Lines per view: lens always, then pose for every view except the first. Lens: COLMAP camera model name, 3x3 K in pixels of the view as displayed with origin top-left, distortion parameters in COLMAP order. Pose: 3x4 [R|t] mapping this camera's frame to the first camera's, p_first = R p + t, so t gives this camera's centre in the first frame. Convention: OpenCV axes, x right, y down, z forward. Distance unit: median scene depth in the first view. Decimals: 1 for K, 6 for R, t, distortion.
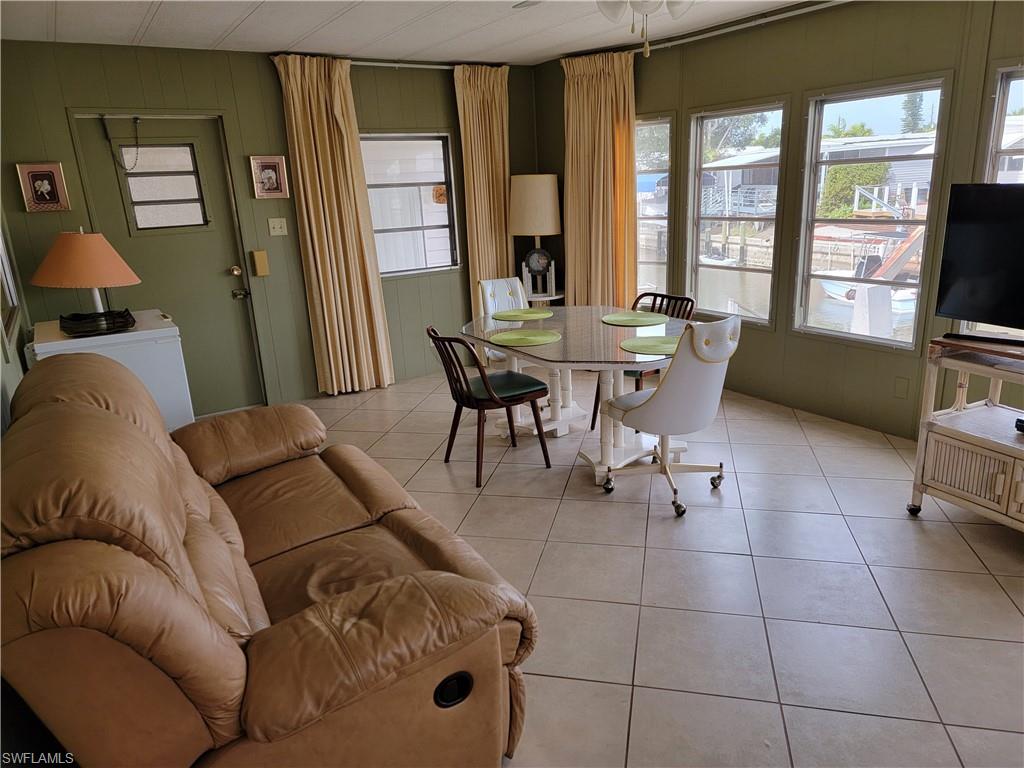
lens RADIAL K [[693.1, 0, 515.7], [0, 693.1, 387.5], [0, 0, 1]] dist [0.090055, -0.079042]
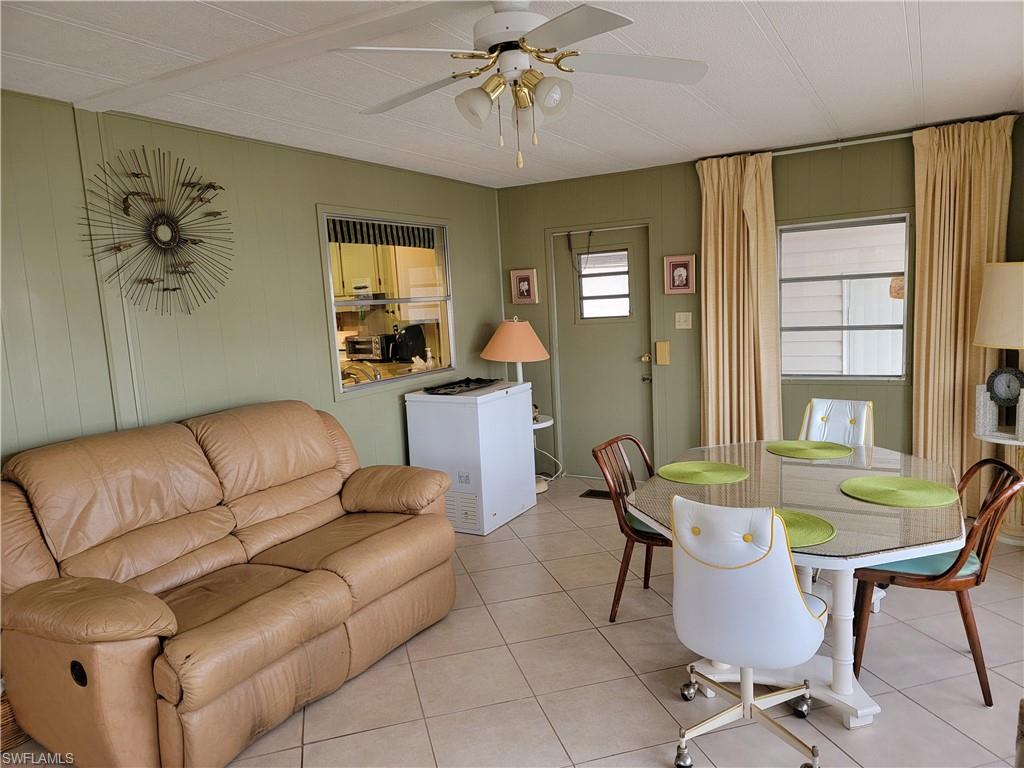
lens RADIAL K [[693.1, 0, 515.7], [0, 693.1, 387.5], [0, 0, 1]] dist [0.090055, -0.079042]
pose [[0.500285, 0.139104, -0.854614, 0.443740], [-0.215378, 0.975980, 0.032778, -0.115629], [0.838646, 0.167667, 0.518228, 0.281829]]
